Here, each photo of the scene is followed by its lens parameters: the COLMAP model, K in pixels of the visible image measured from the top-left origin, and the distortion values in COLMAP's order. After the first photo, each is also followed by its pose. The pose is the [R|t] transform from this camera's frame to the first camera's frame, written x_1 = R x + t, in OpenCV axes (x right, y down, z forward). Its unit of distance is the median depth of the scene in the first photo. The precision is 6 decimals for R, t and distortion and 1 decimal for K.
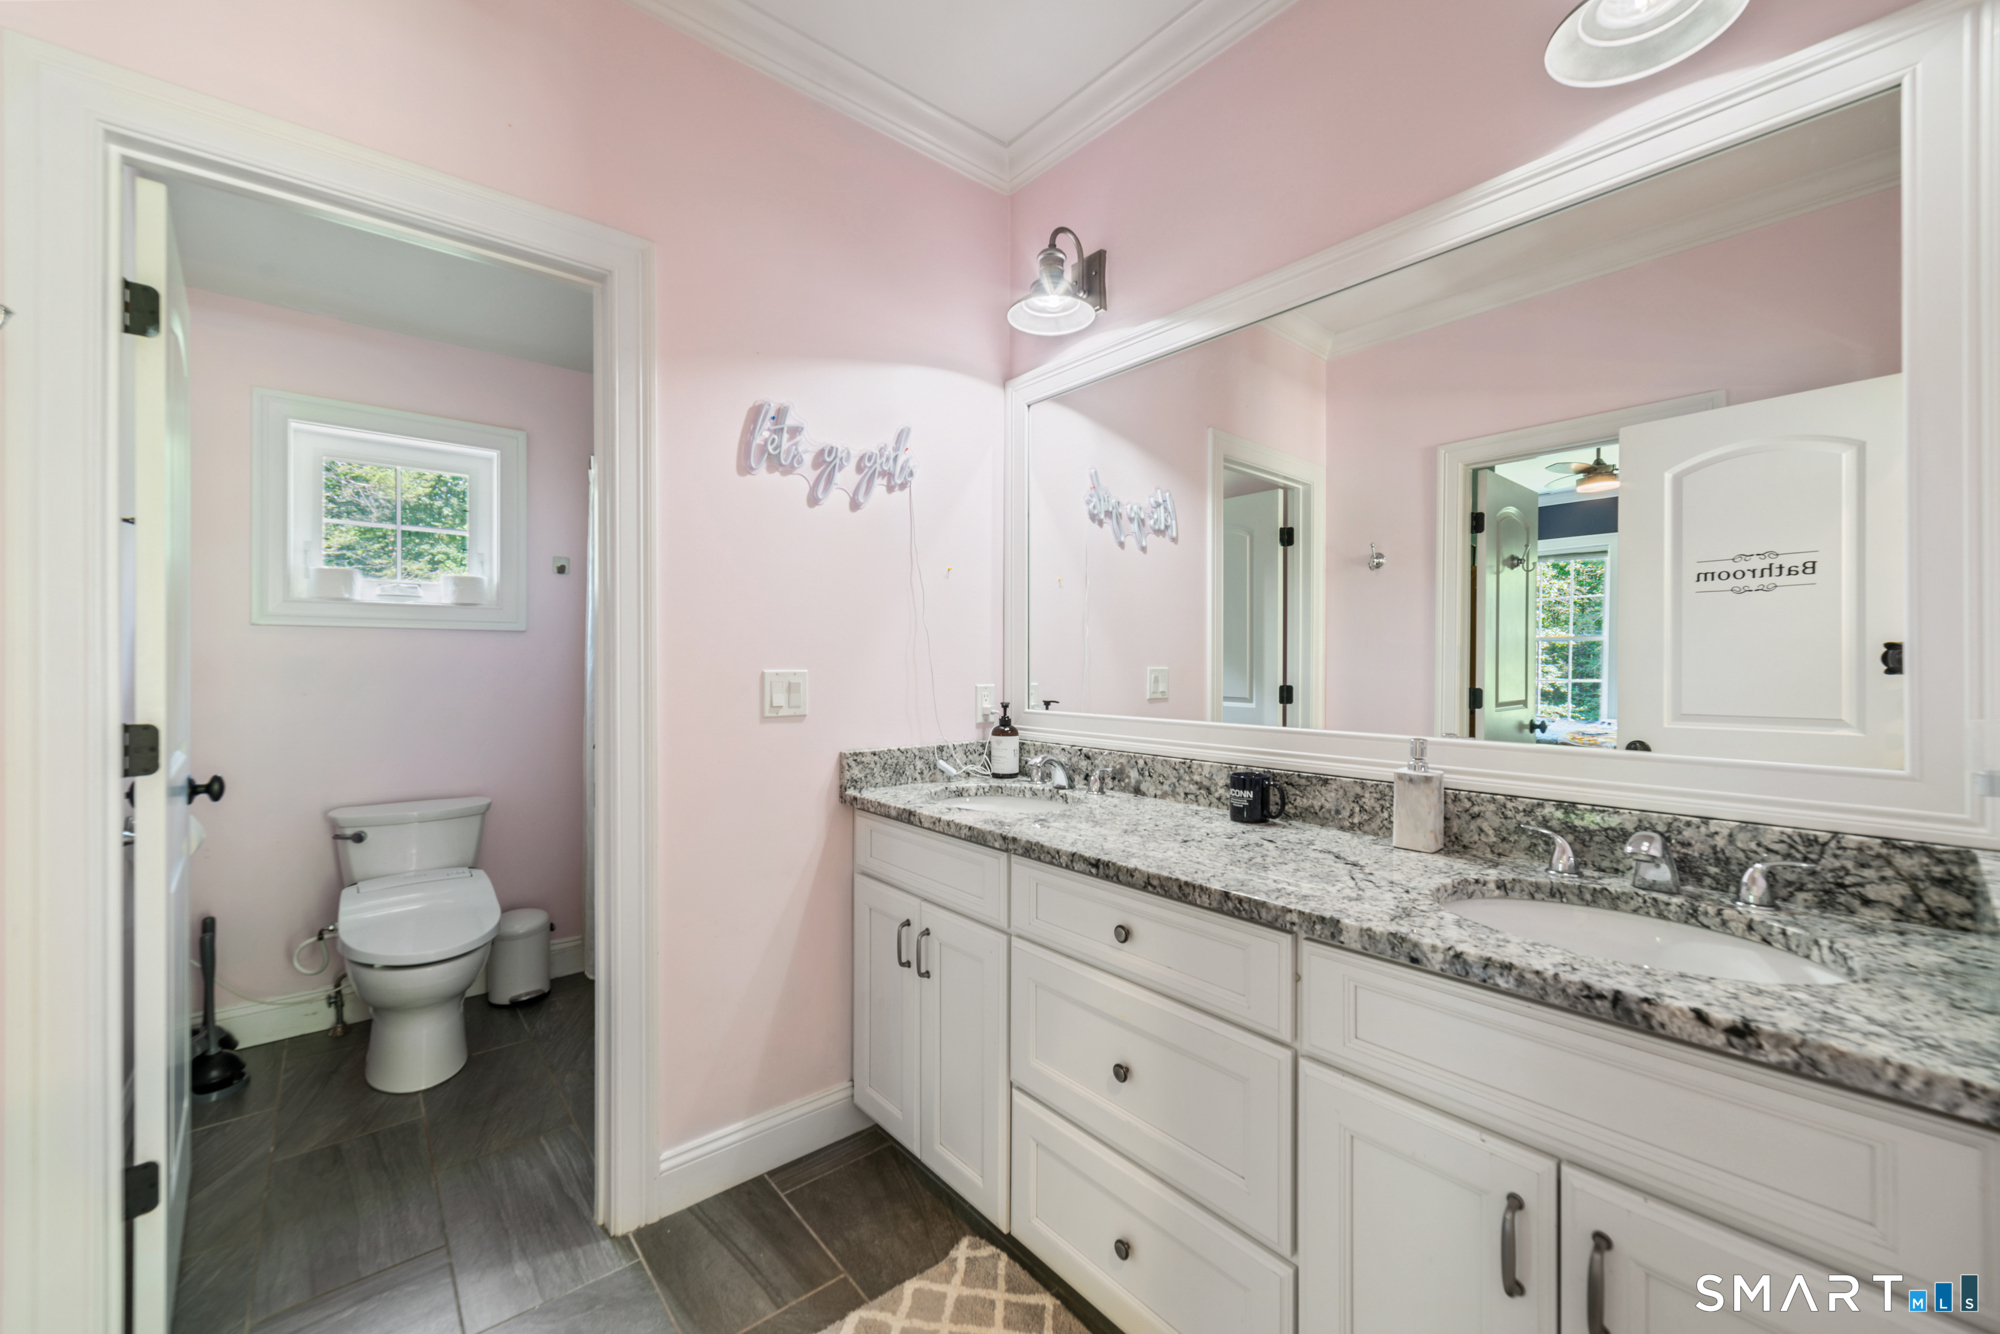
lens RADIAL K [[782.2, 0, 1002.8], [0, 782.2, 650.6], [0, 0, 1]] dist [-0.000774, 0.000078]
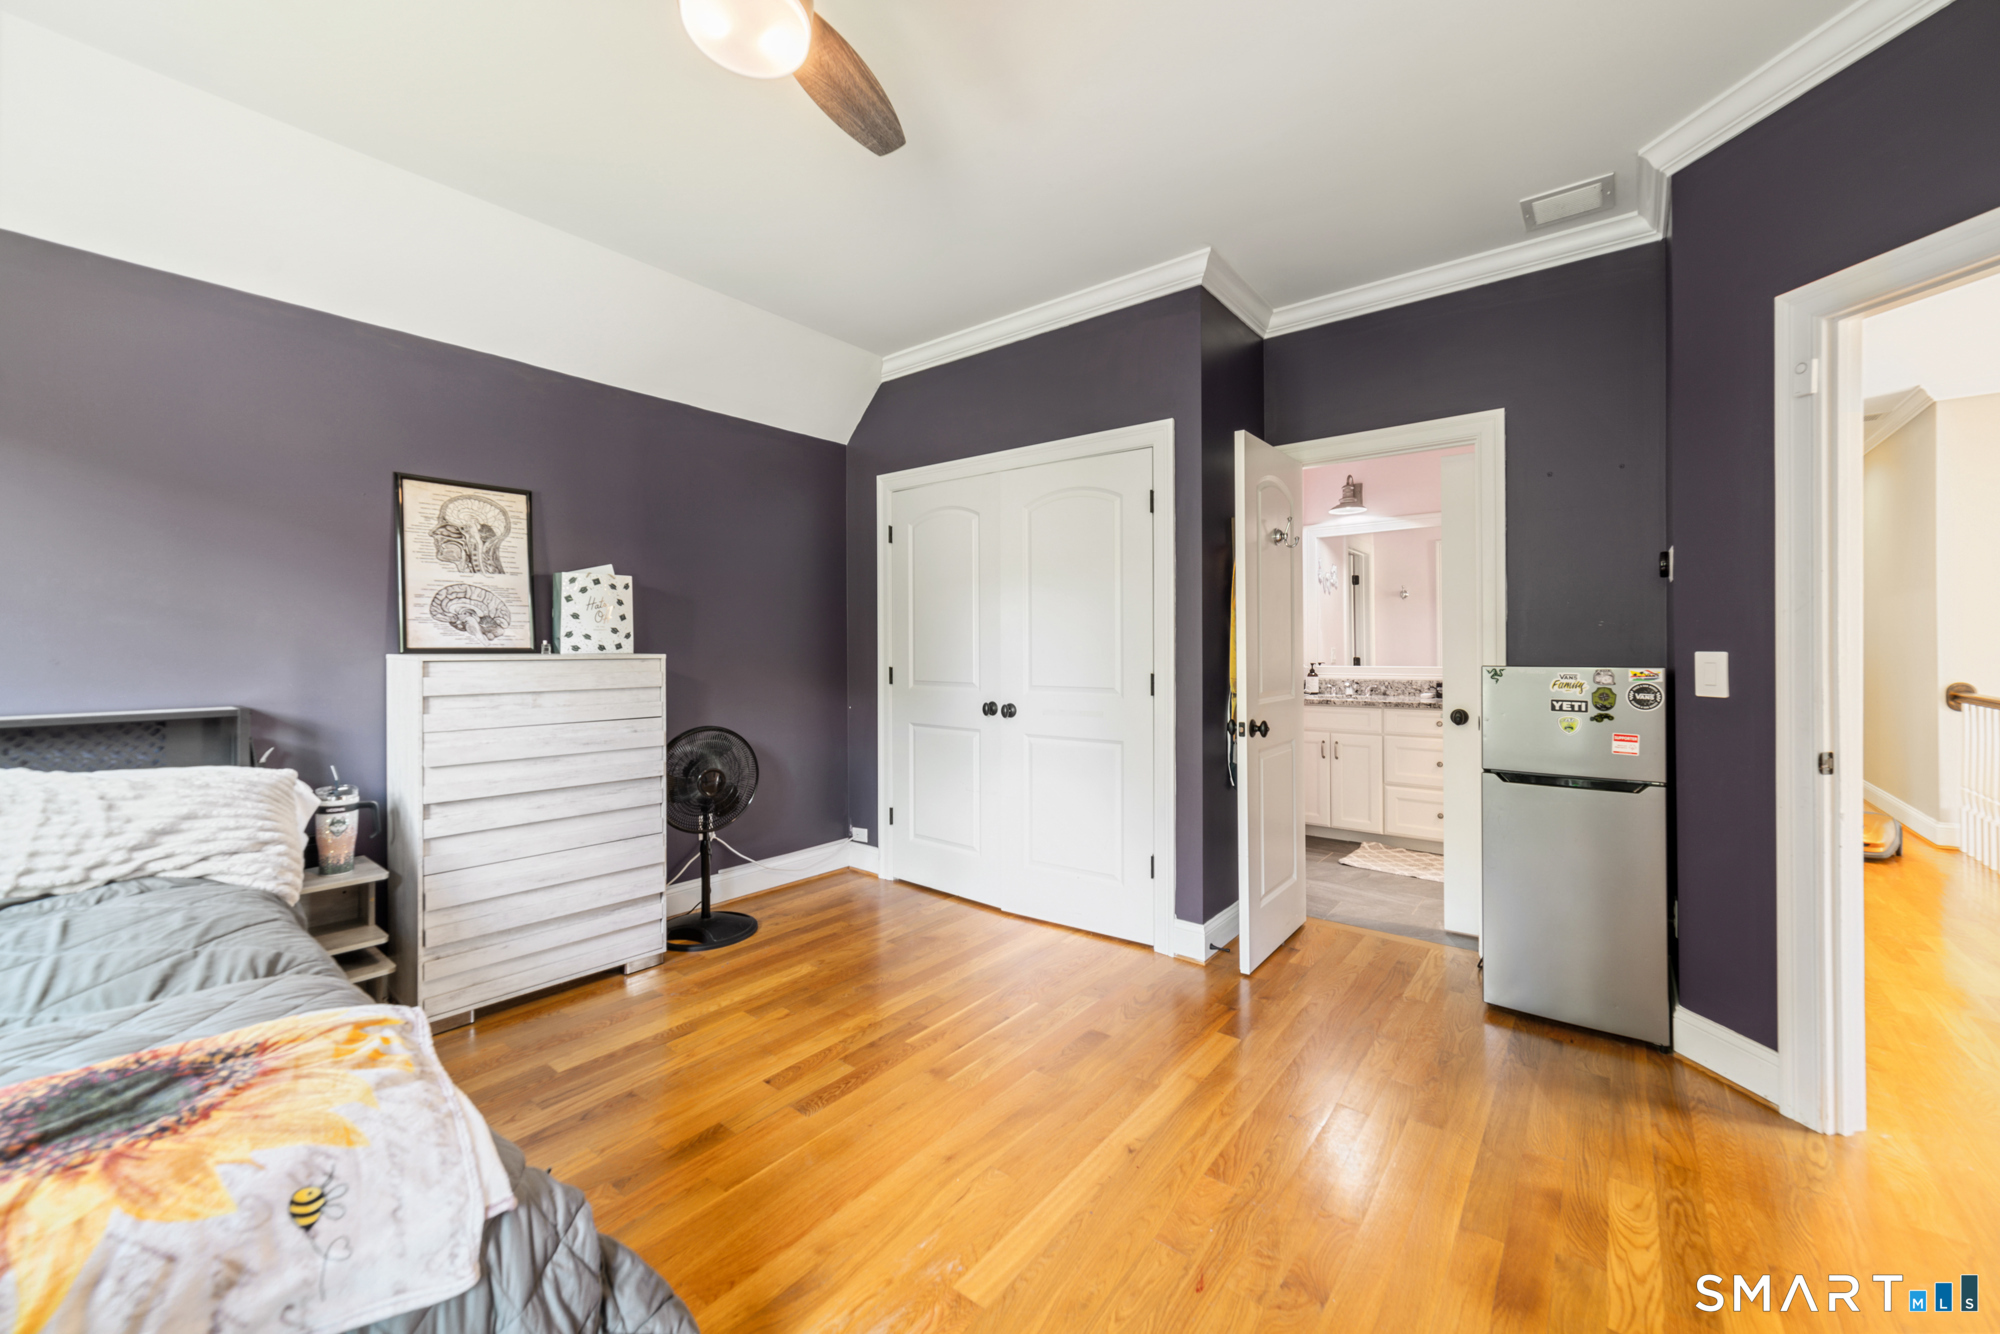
lens RADIAL K [[782.2, 0, 1002.8], [0, 782.2, 650.6], [0, 0, 1]] dist [-0.000774, 0.000078]
pose [[0.982441, -0.007846, 0.186409, -1.573397], [0.005555, 0.999902, 0.012814, -0.006987], [-0.186491, -0.011554, 0.982389, -1.332987]]
